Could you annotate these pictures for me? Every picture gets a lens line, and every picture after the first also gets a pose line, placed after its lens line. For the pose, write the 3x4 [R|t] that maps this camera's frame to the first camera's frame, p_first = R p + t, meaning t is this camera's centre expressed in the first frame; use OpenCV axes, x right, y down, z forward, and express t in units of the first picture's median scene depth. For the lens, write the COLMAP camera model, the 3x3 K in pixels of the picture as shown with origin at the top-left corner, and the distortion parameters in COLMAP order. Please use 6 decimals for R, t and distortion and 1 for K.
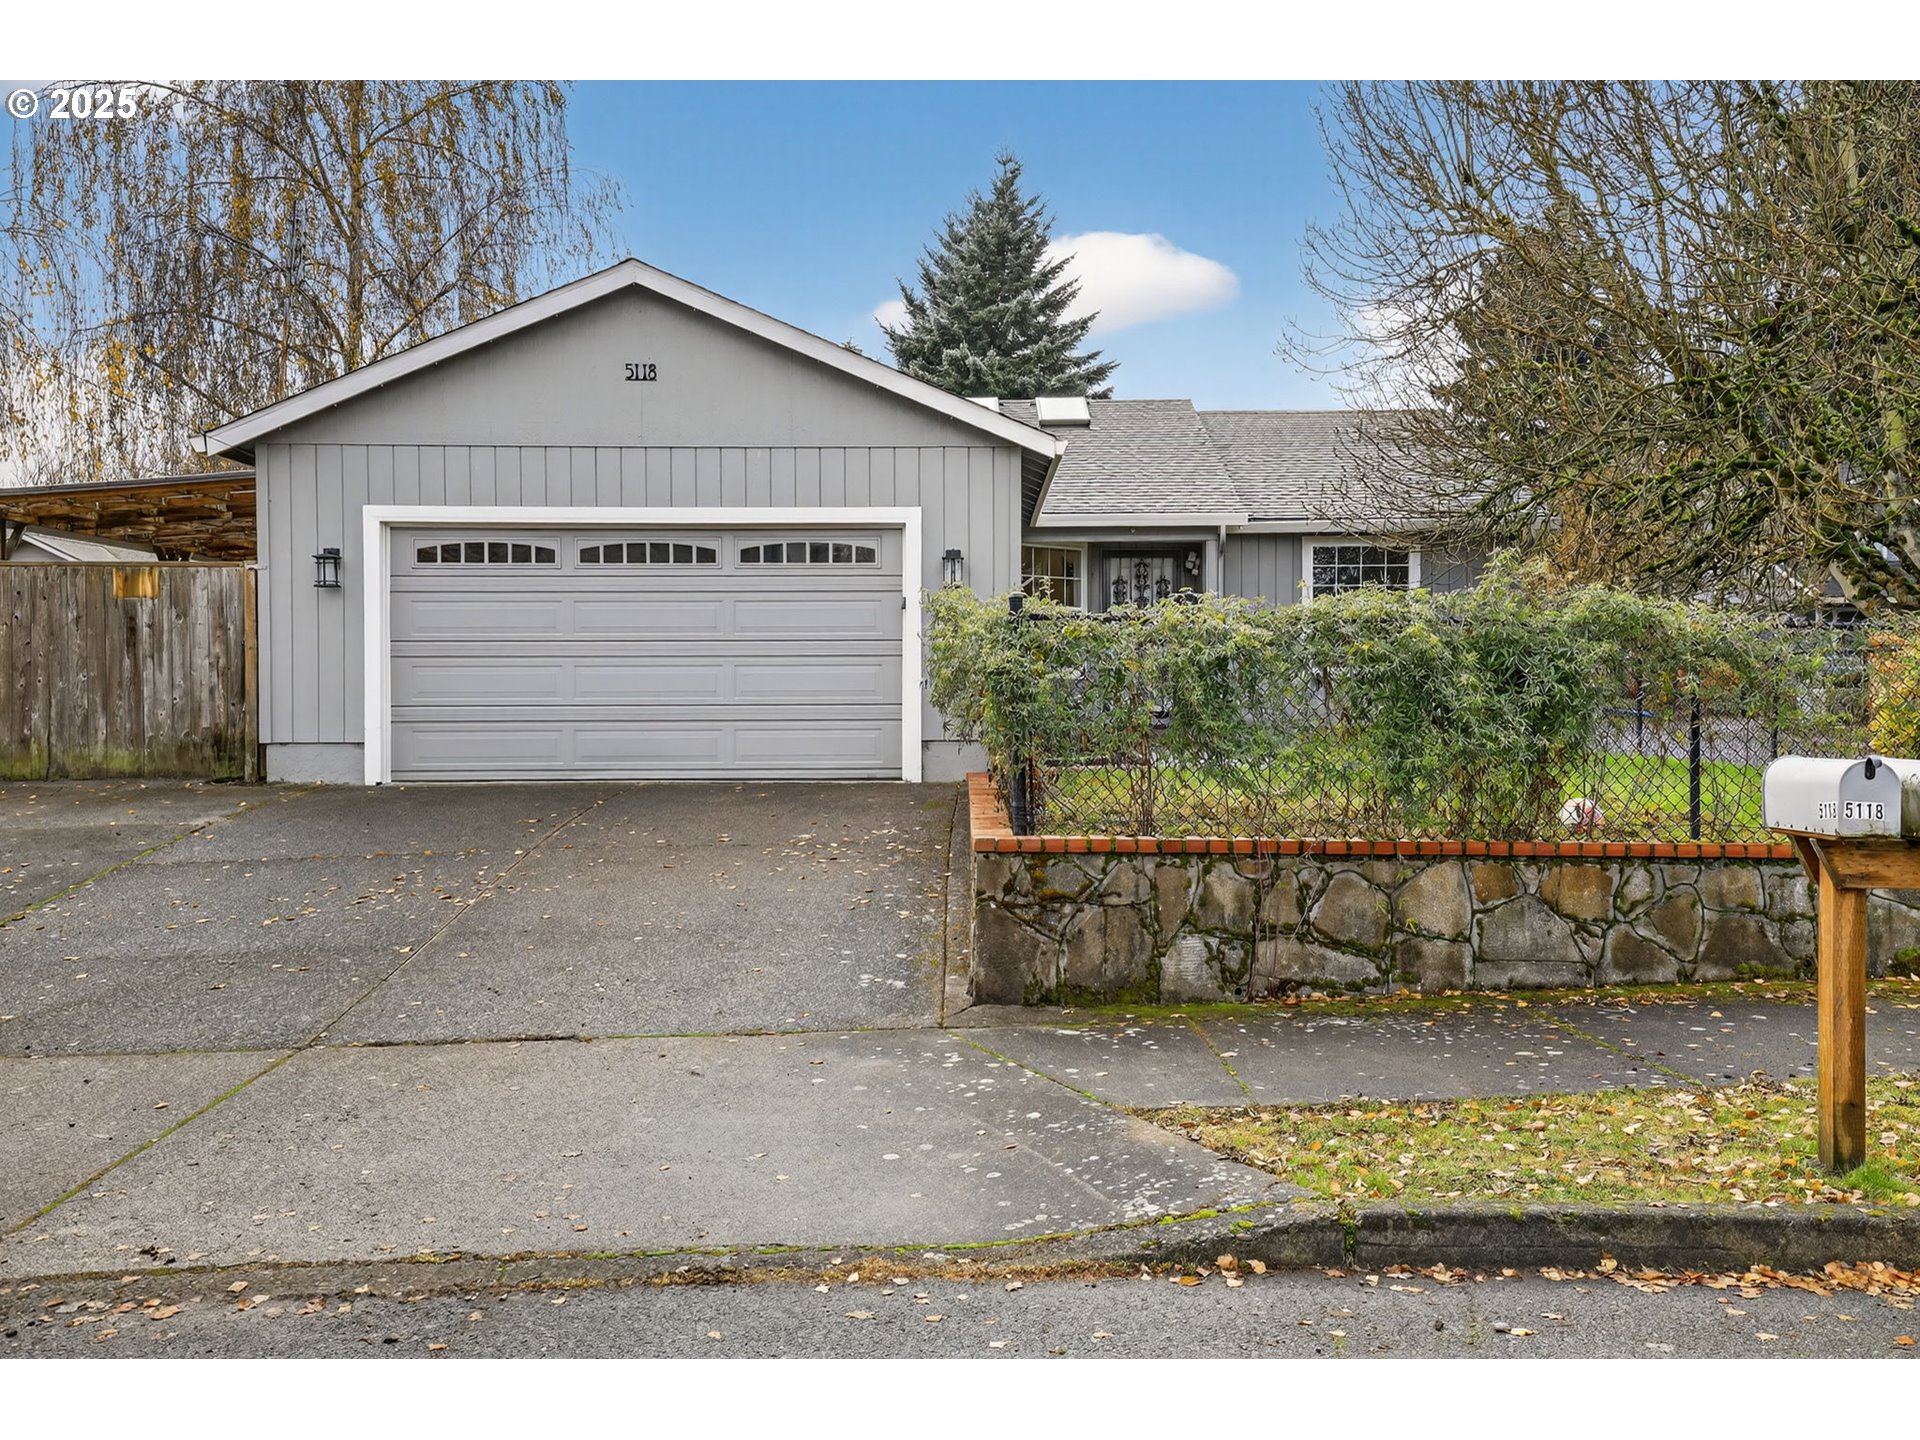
lens RADIAL K [[1793.3, 0, 960.0], [0, 1793.3, 720.0], [0, 0, 1]] dist [0.123256, 0.030660]
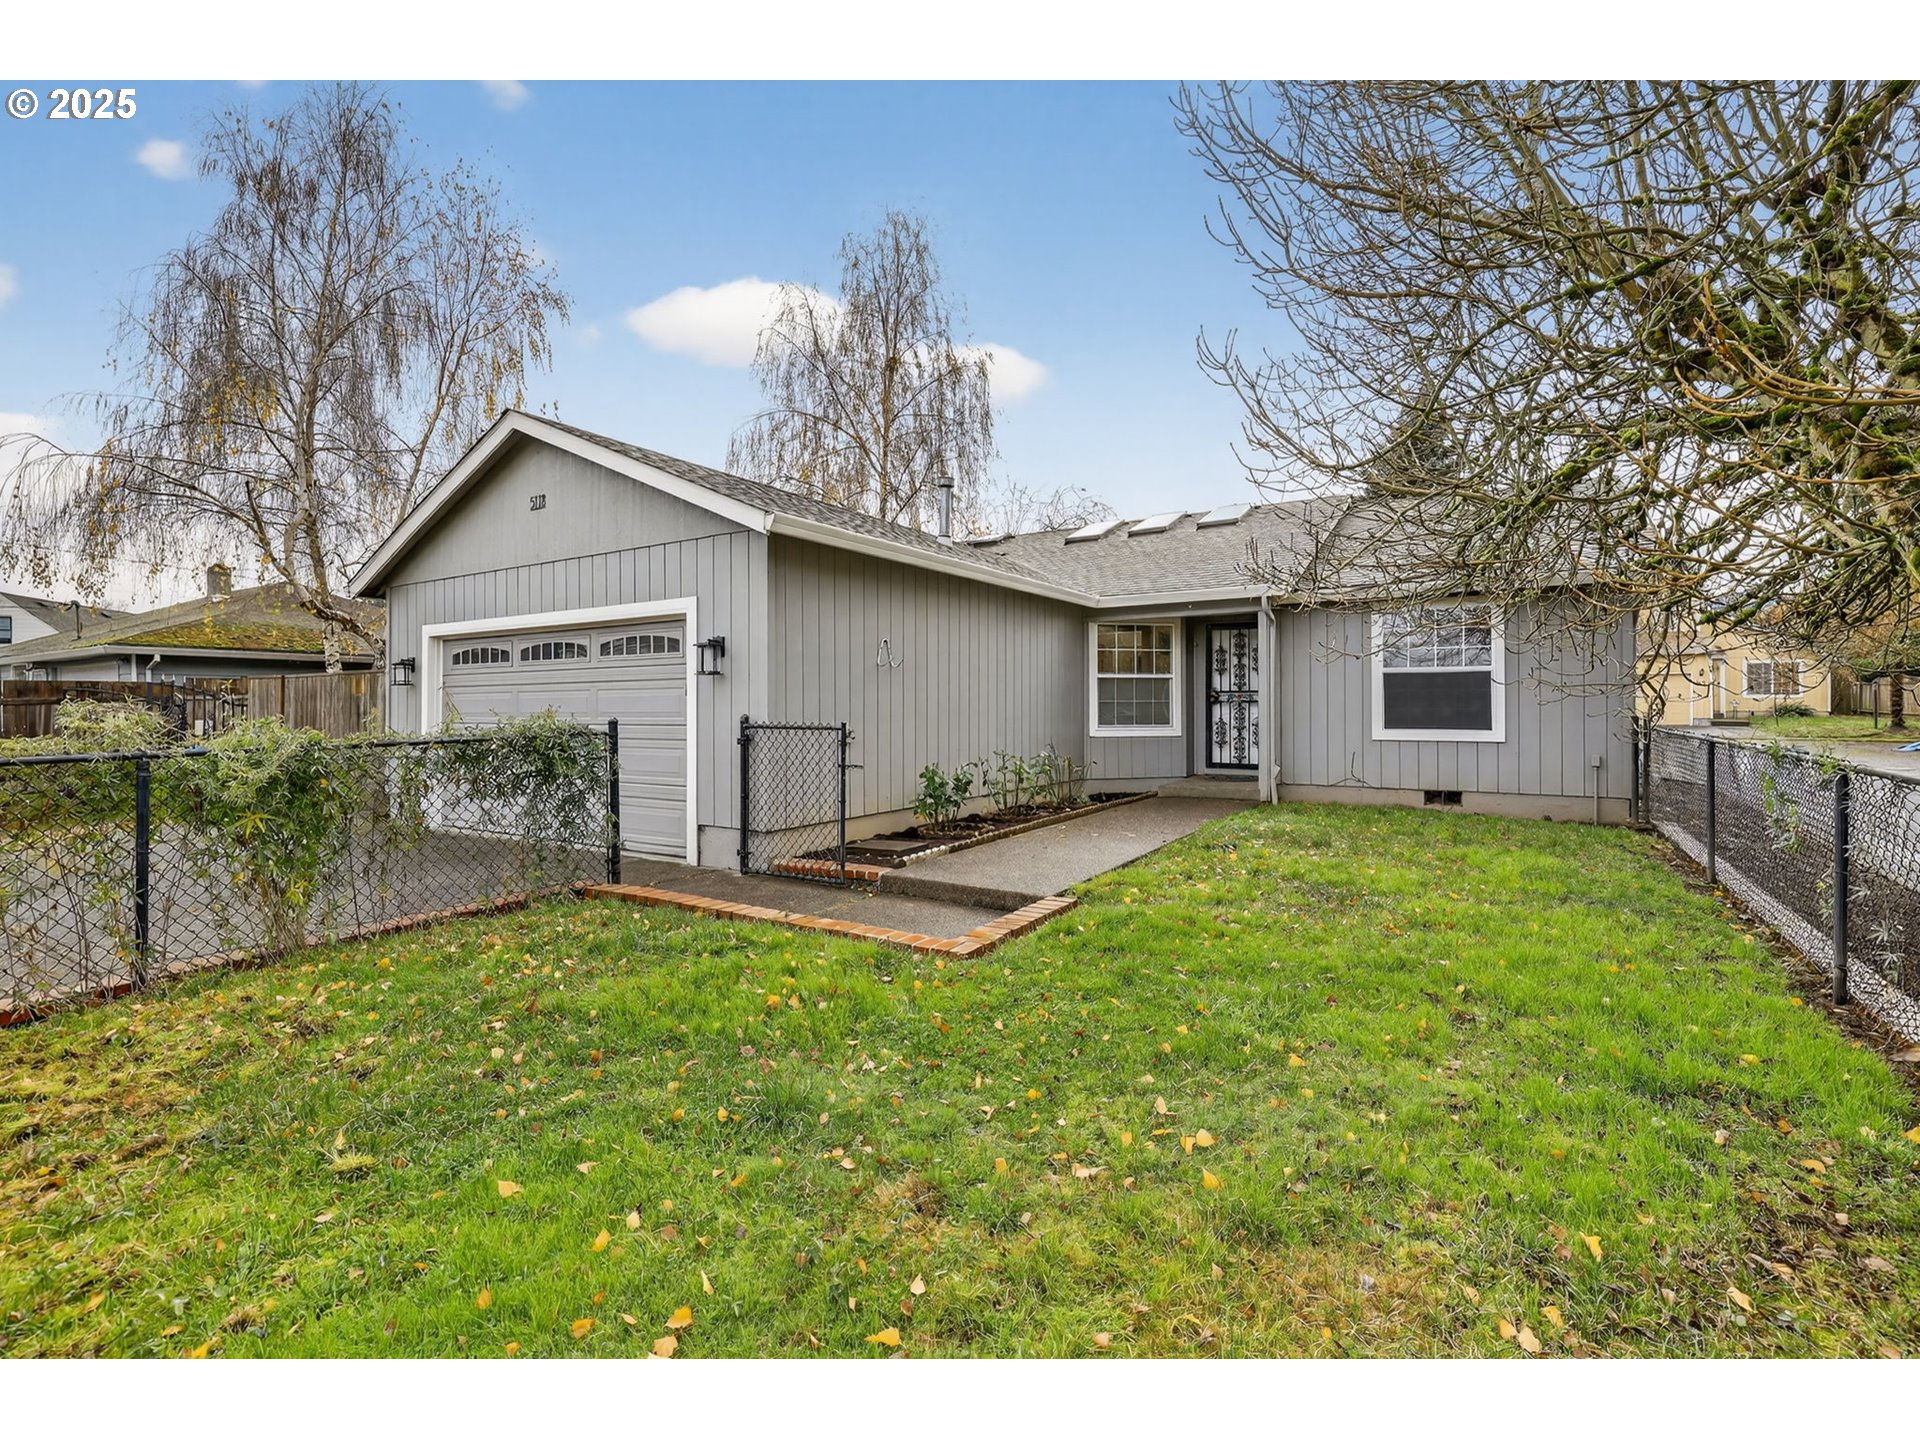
lens RADIAL K [[868.6, 0, 954.2], [0, 868.6, 696.4], [0, 0, 1]] dist [-0.012861, 0.001036]
pose [[0.847435, -0.007549, -0.530846, 0.490031], [-0.005492, 0.999721, -0.022985, -0.068799], [0.530871, 0.022394, 0.847156, 0.888336]]
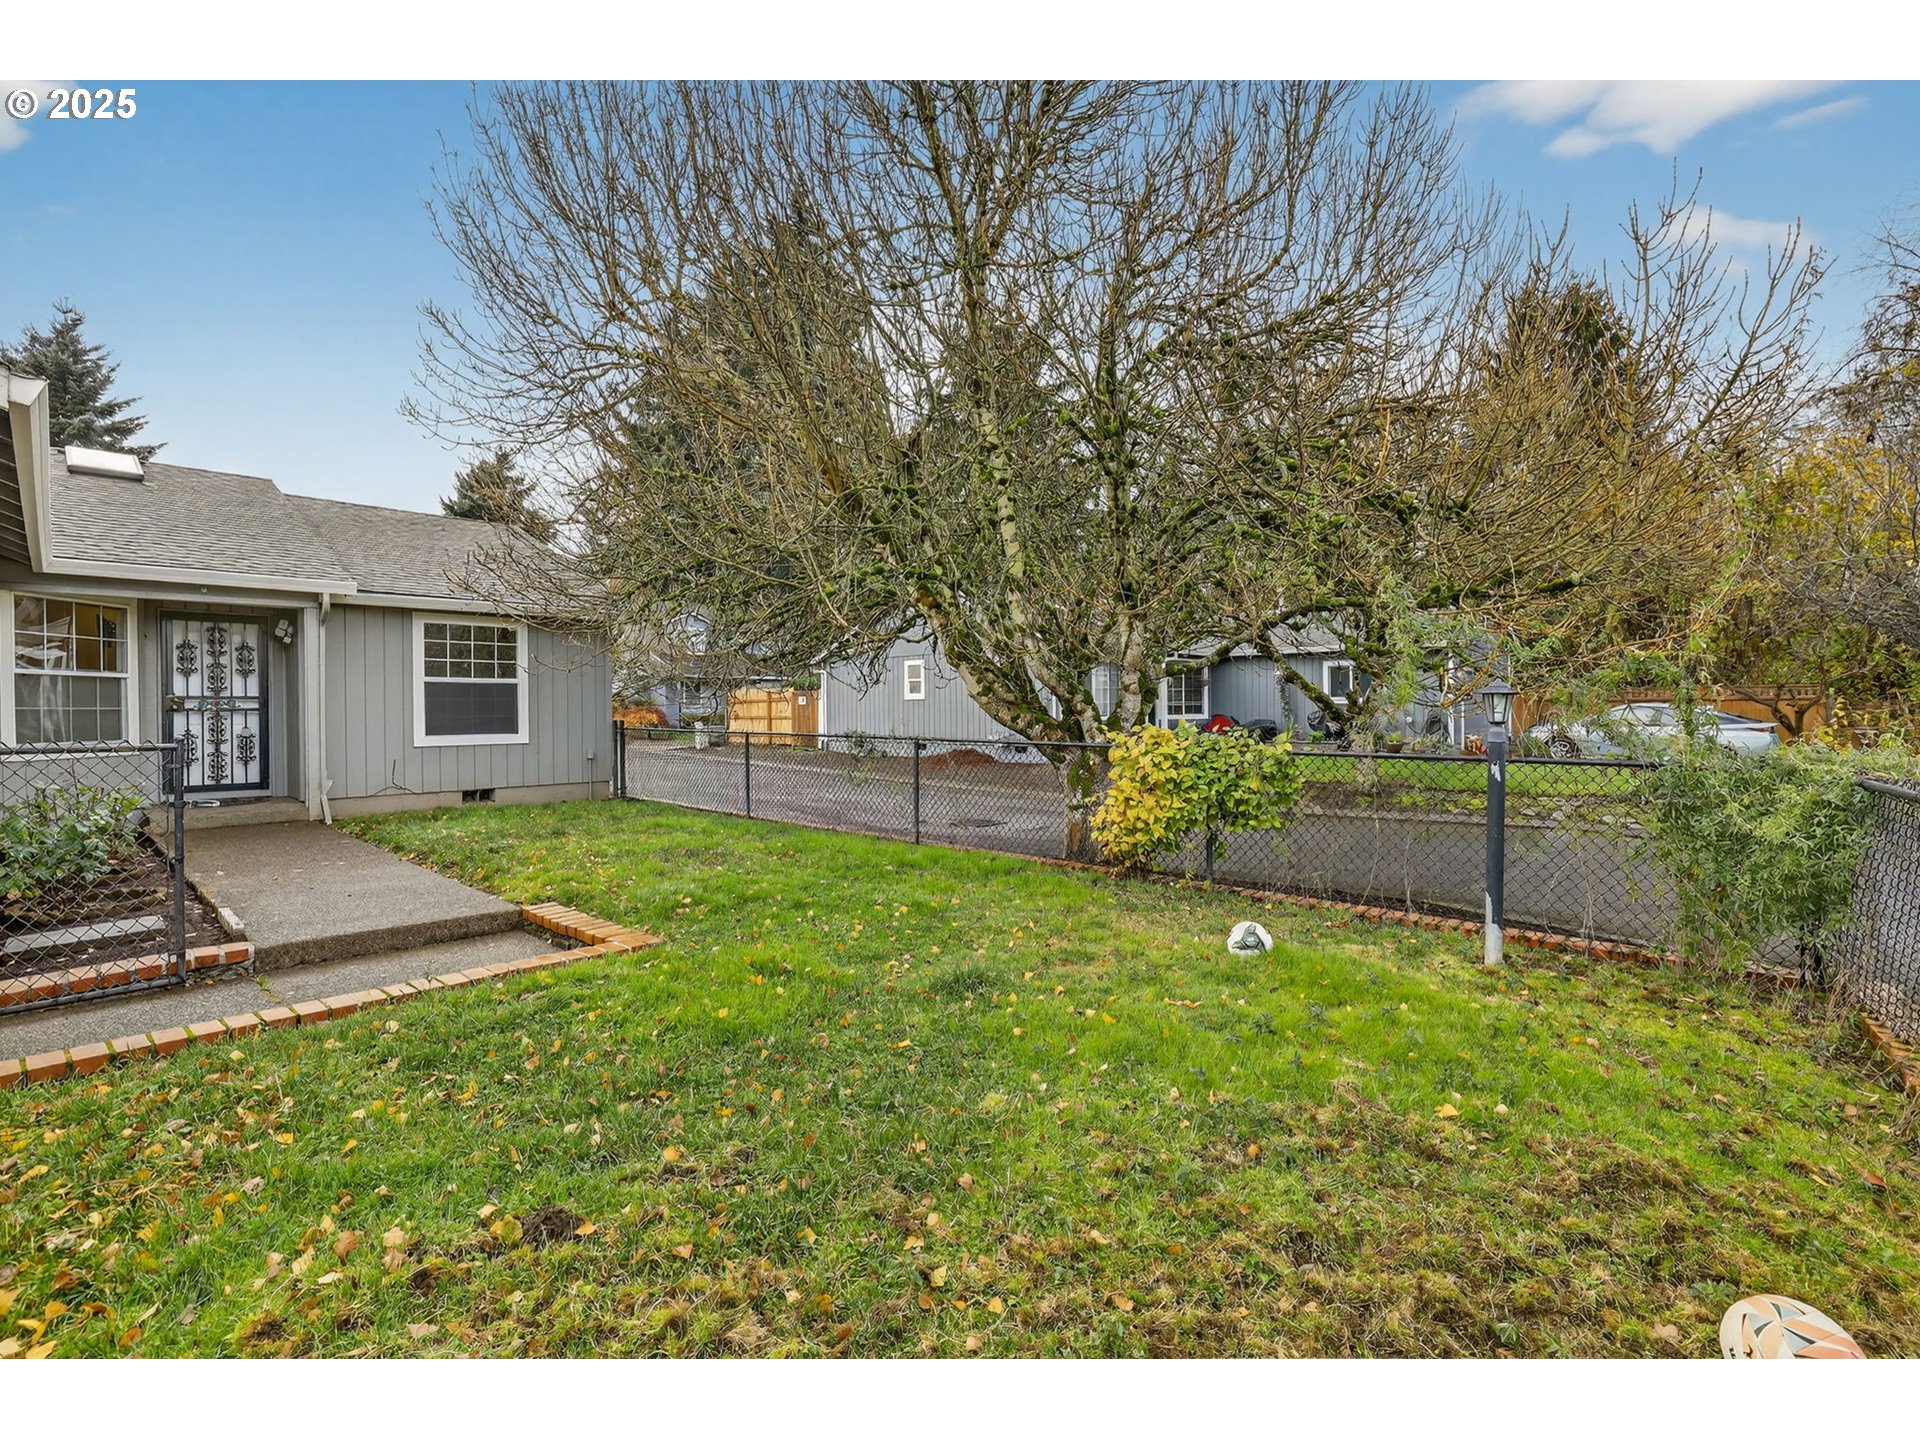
lens RADIAL K [[869.6, 0, 955.0], [0, 869.6, 712.5], [0, 0, 1]] dist [-0.014687, 0.005210]
pose [[0.686764, -0.006307, 0.726853, 0.076740], [0.017054, 0.999827, -0.007438, -0.066402], [-0.726680, 0.017504, 0.686753, 0.826734]]
